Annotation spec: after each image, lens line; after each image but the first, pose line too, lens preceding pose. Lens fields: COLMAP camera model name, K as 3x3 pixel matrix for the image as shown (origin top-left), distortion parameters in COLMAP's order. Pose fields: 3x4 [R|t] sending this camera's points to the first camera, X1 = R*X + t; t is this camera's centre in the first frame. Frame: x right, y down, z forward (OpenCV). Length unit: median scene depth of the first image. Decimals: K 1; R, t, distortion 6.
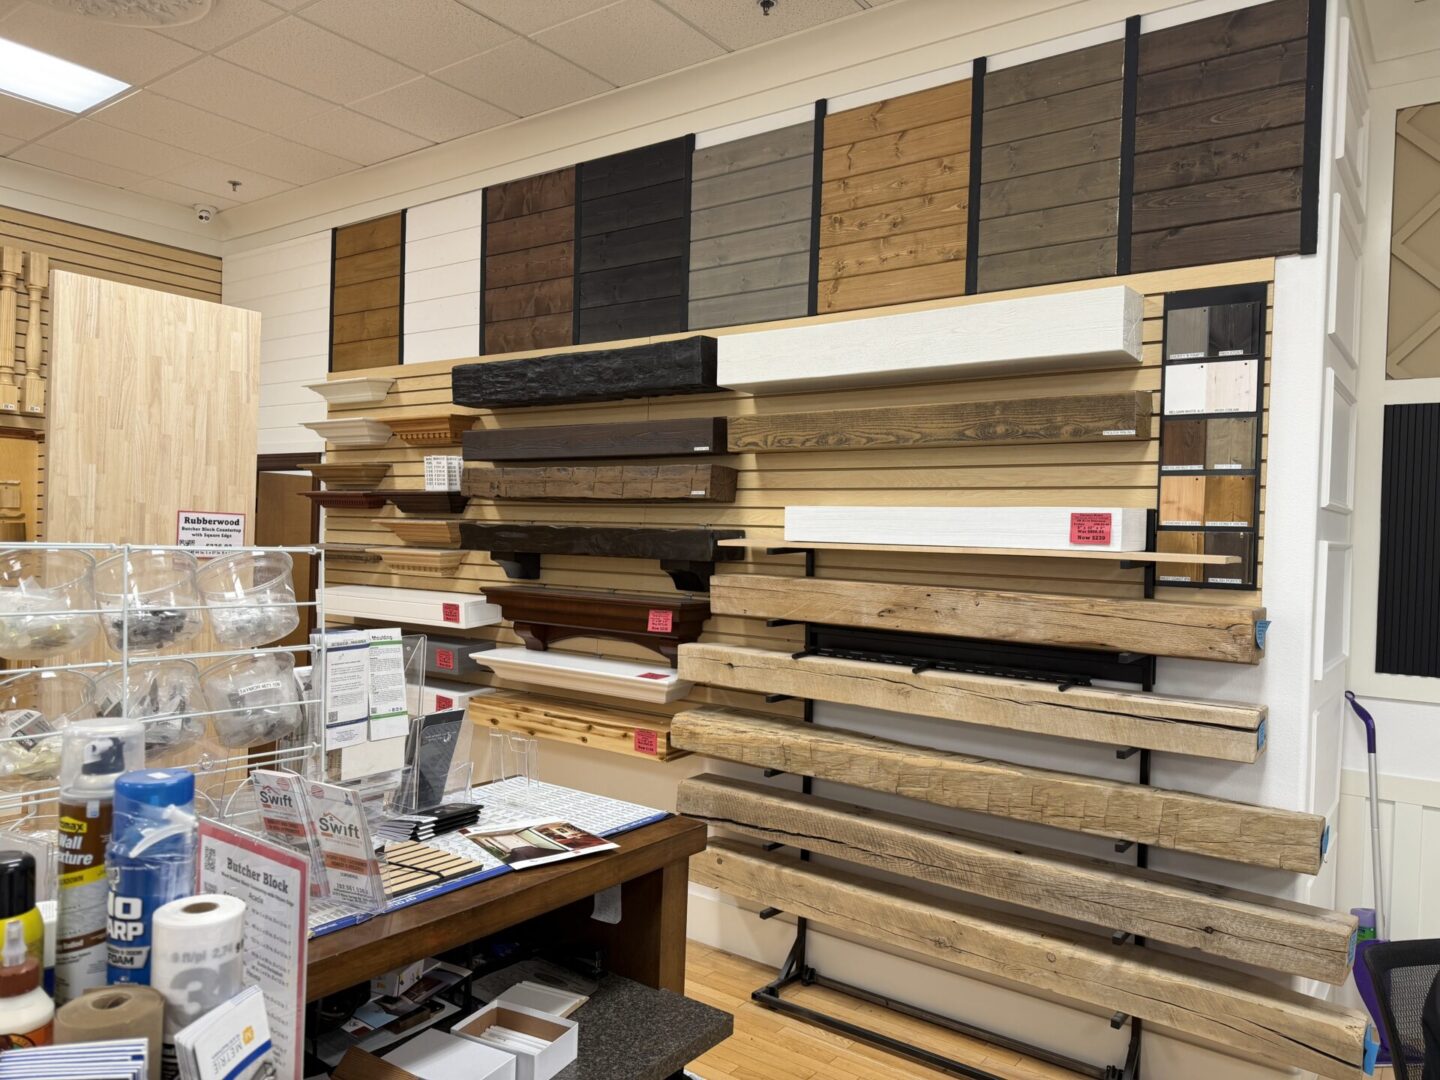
lens RADIAL K [[1012.2, 0, 716.5], [0, 1012.2, 545.0], [0, 0, 1]] dist [-0.000649, 0.002325]
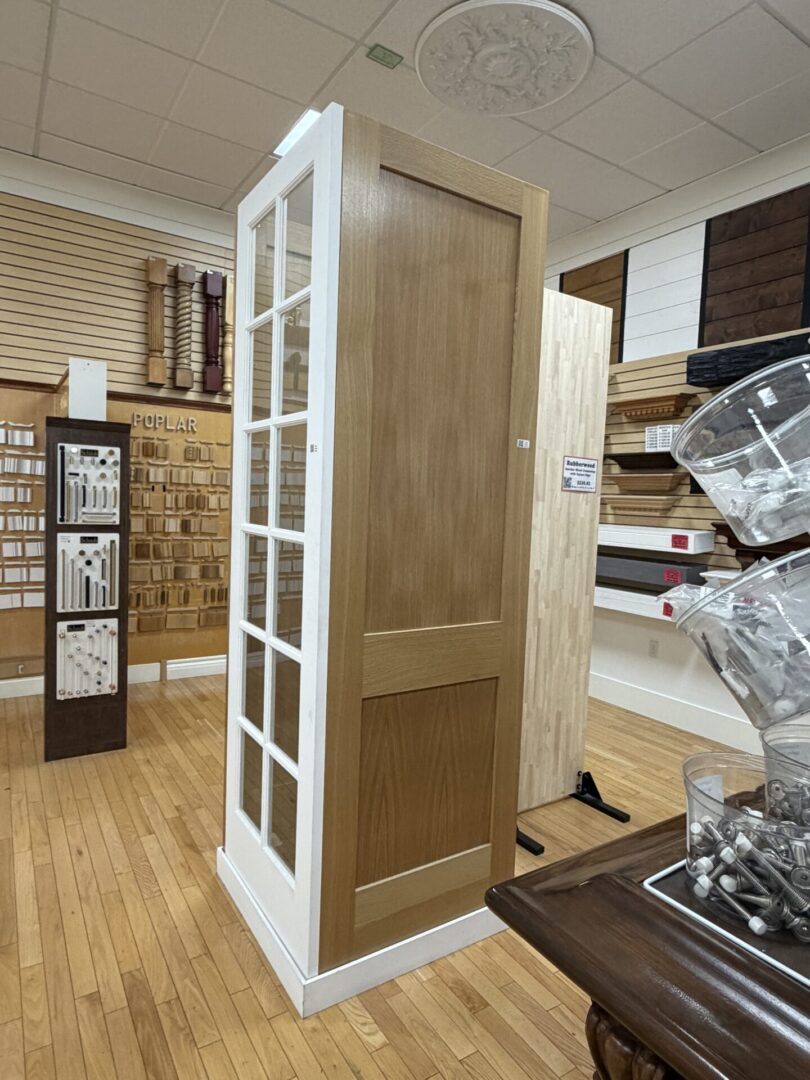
lens RADIAL K [[628.5, 0, 380.7], [0, 628.5, 518.0], [0, 0, 1]] dist [-0.000636, -0.001050]
pose [[0.931313, 0.011814, -0.364027, -0.329850], [-0.010171, 0.999928, 0.006431, 0.034476], [0.364077, -0.002286, 0.931366, 0.087295]]
